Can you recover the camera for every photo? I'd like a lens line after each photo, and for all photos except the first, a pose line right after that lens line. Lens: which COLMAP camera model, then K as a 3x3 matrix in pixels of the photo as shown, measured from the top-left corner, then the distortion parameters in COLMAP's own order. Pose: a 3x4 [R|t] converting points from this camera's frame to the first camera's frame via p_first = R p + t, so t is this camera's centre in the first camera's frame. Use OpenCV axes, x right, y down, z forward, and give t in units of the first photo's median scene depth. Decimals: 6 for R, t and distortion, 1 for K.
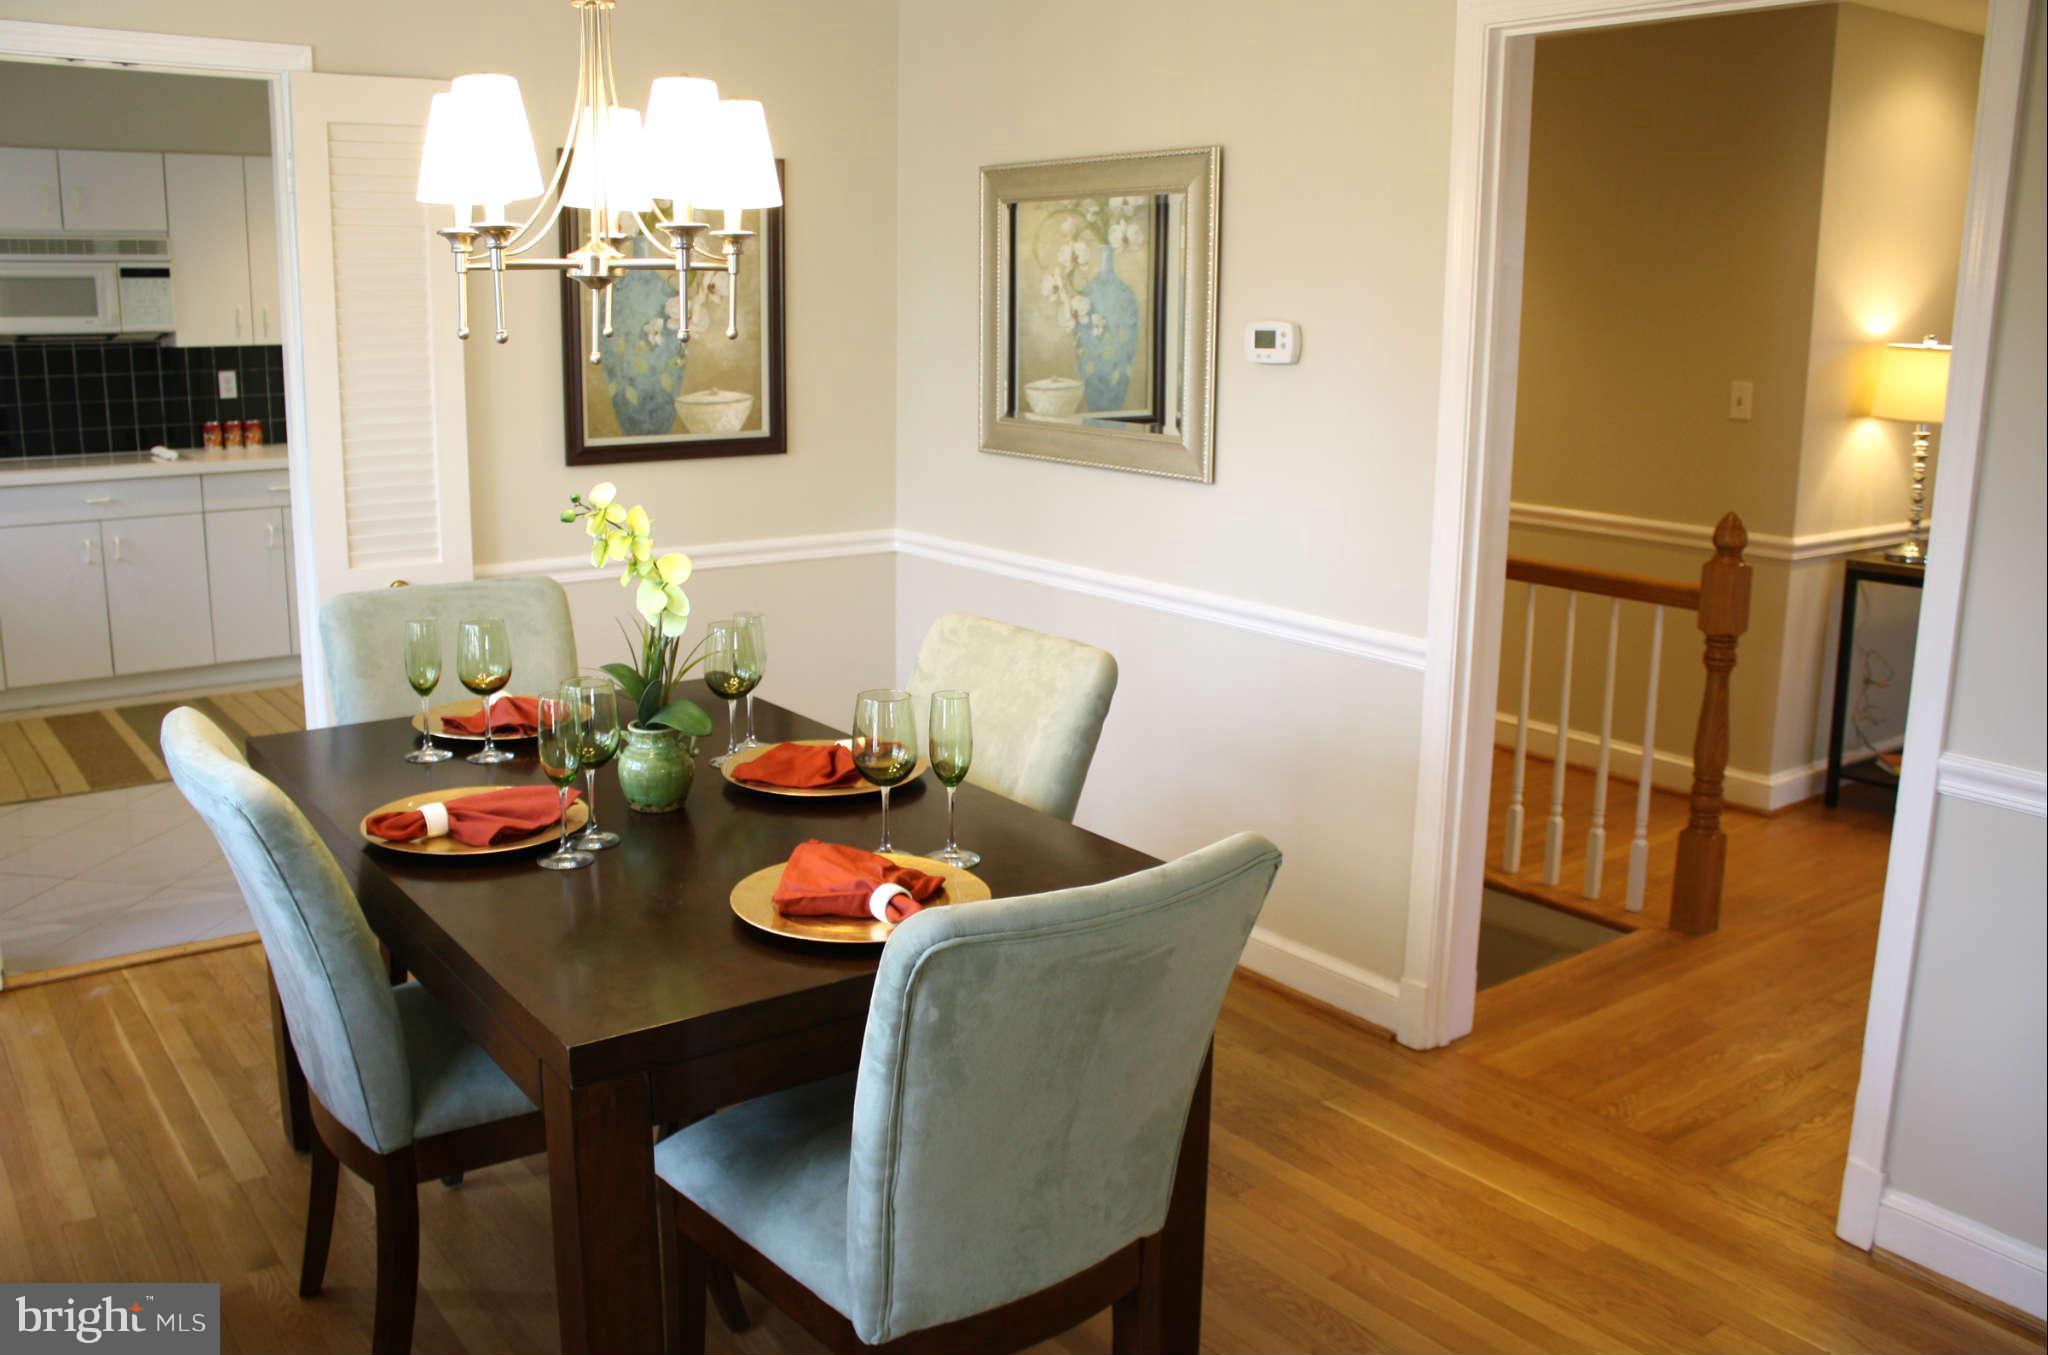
lens RADIAL K [[1716.4, 0, 1024.0], [0, 1716.4, 677.5], [0, 0, 1]] dist [-0.155760, 0.128300]
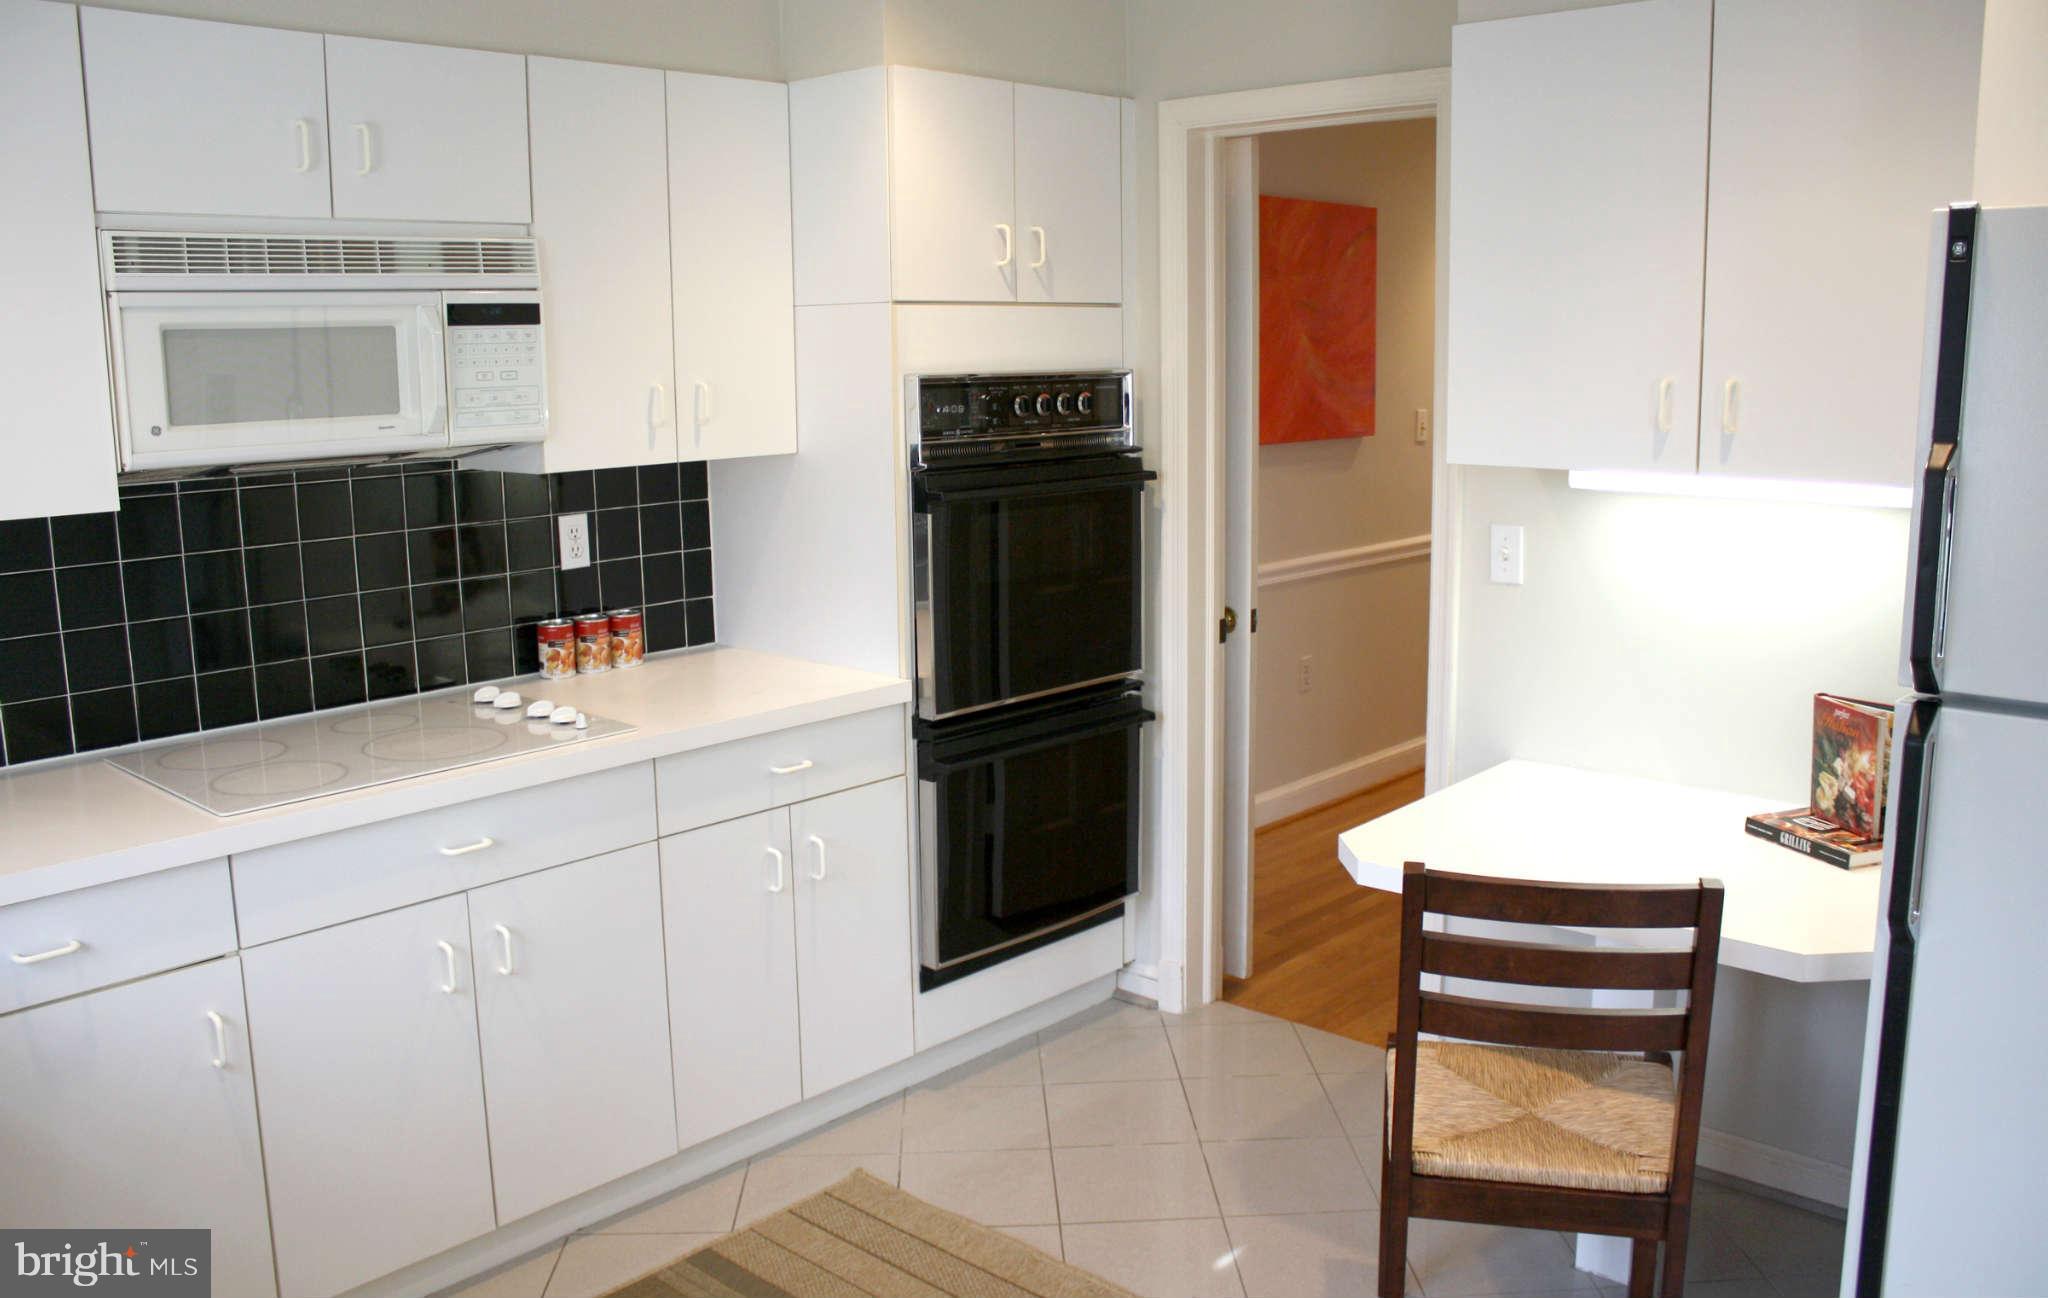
lens RADIAL K [[1673.9, 0, 1024.0], [0, 1673.9, 649.0], [0, 0, 1]] dist [-0.150912, 0.001395]
pose [[0.982225, -0.057511, 0.178681, -0.490356], [0.064934, 0.997241, -0.035972, -0.132375], [-0.176119, 0.046935, 0.983249, 0.555569]]
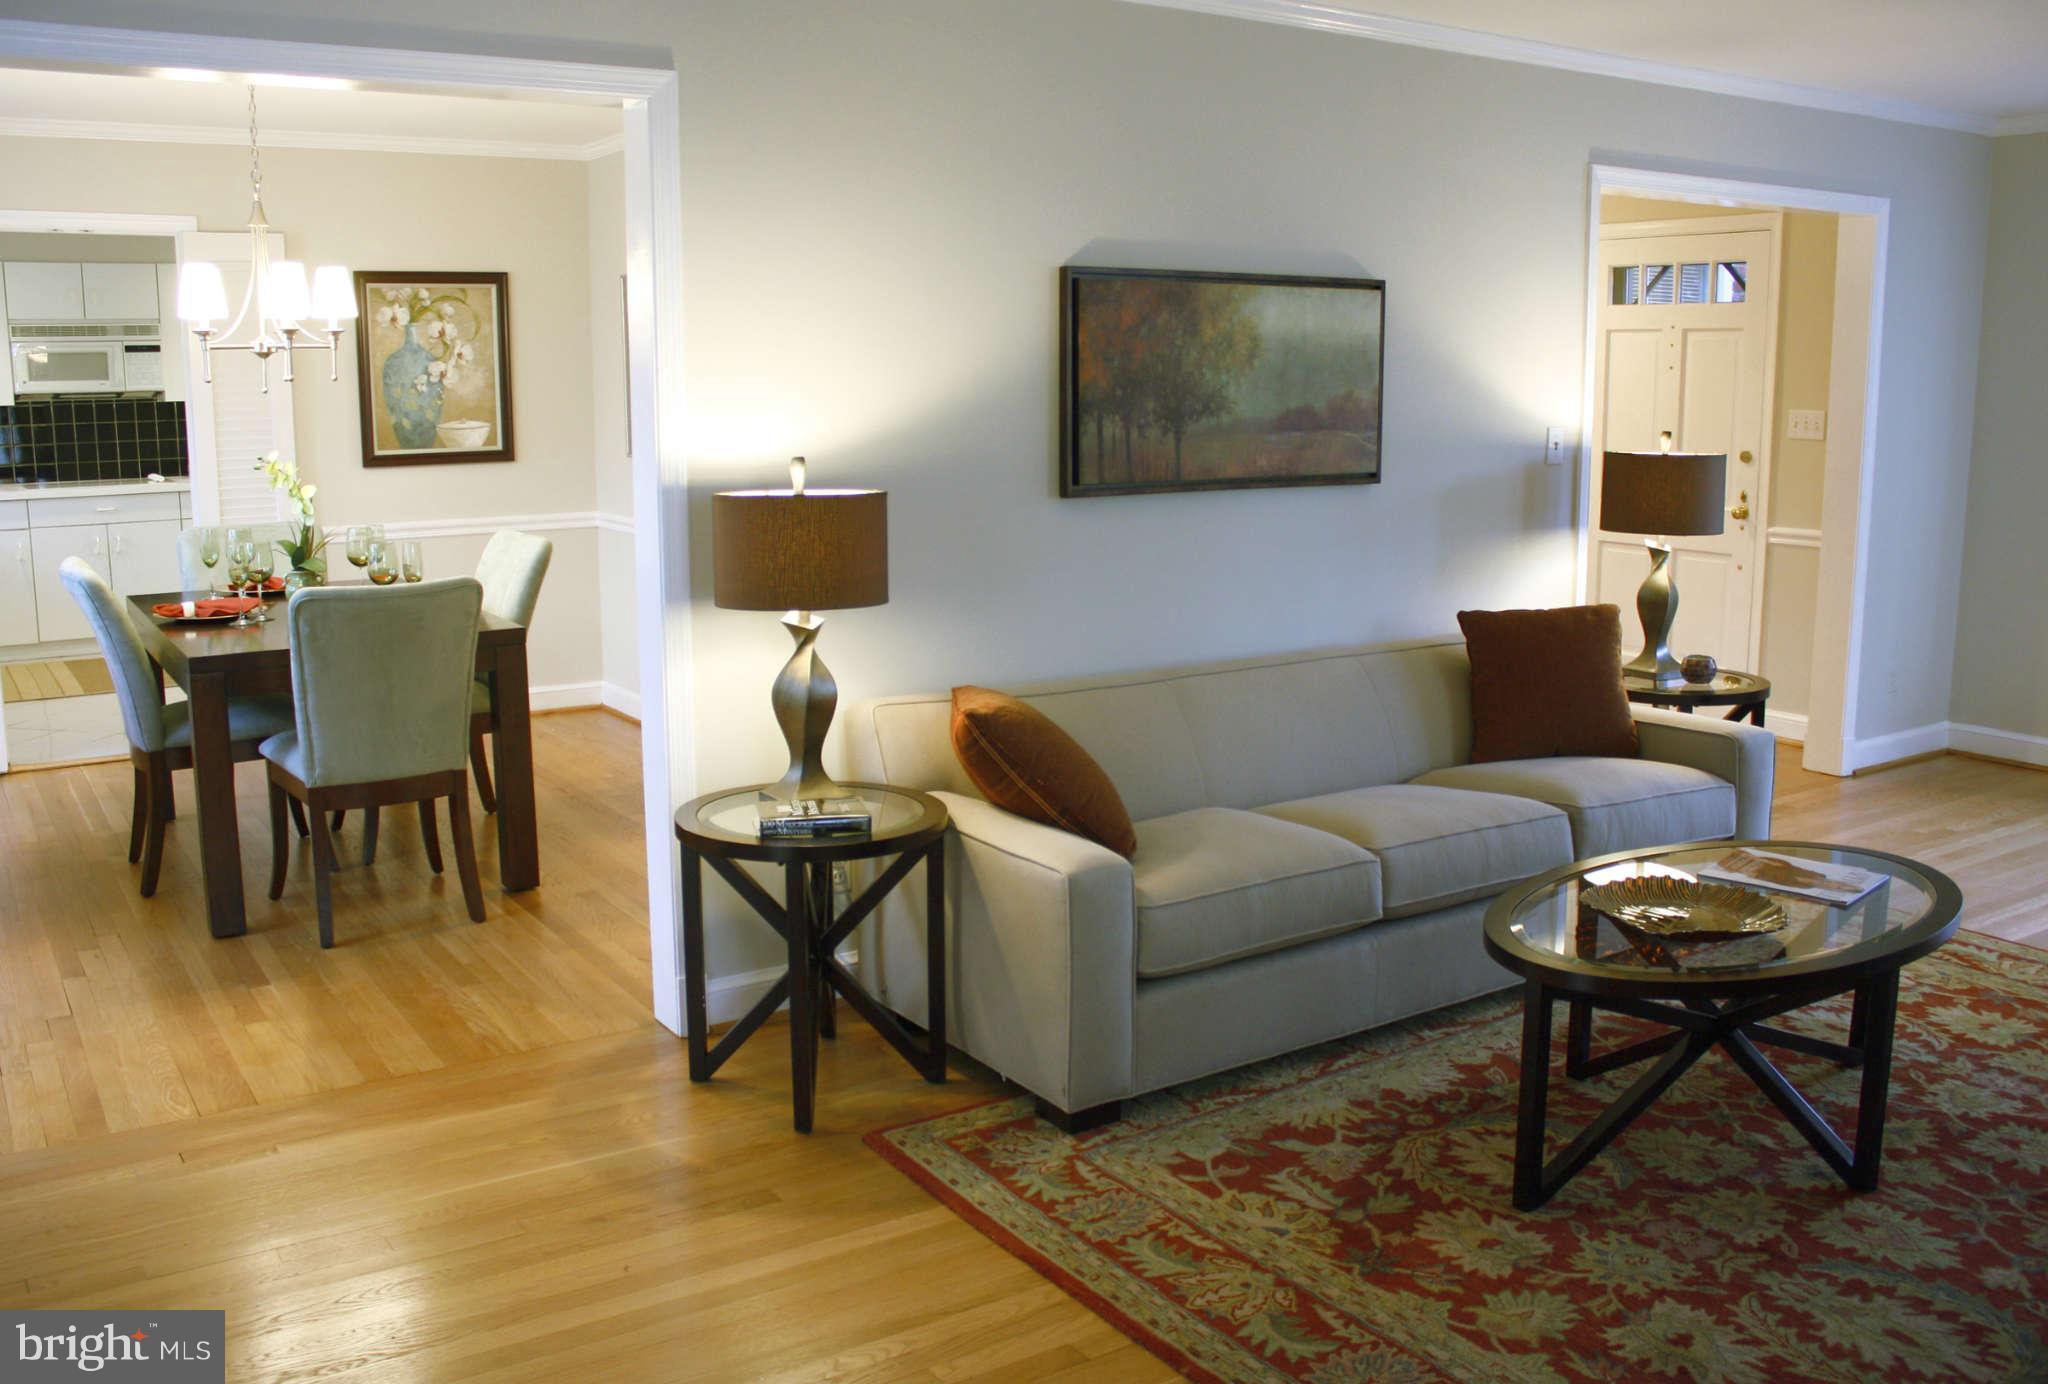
lens RADIAL K [[1787.2, 0, 1024.0], [0, 1787.2, 692.0], [0, 0, 1]] dist [-0.141380, 0.117119]
pose [[0.997948, -0.002487, -0.063981, 0.315327], [0.000235, 0.999381, -0.035184, 0.100205], [0.064029, 0.035096, 0.997331, -0.416351]]
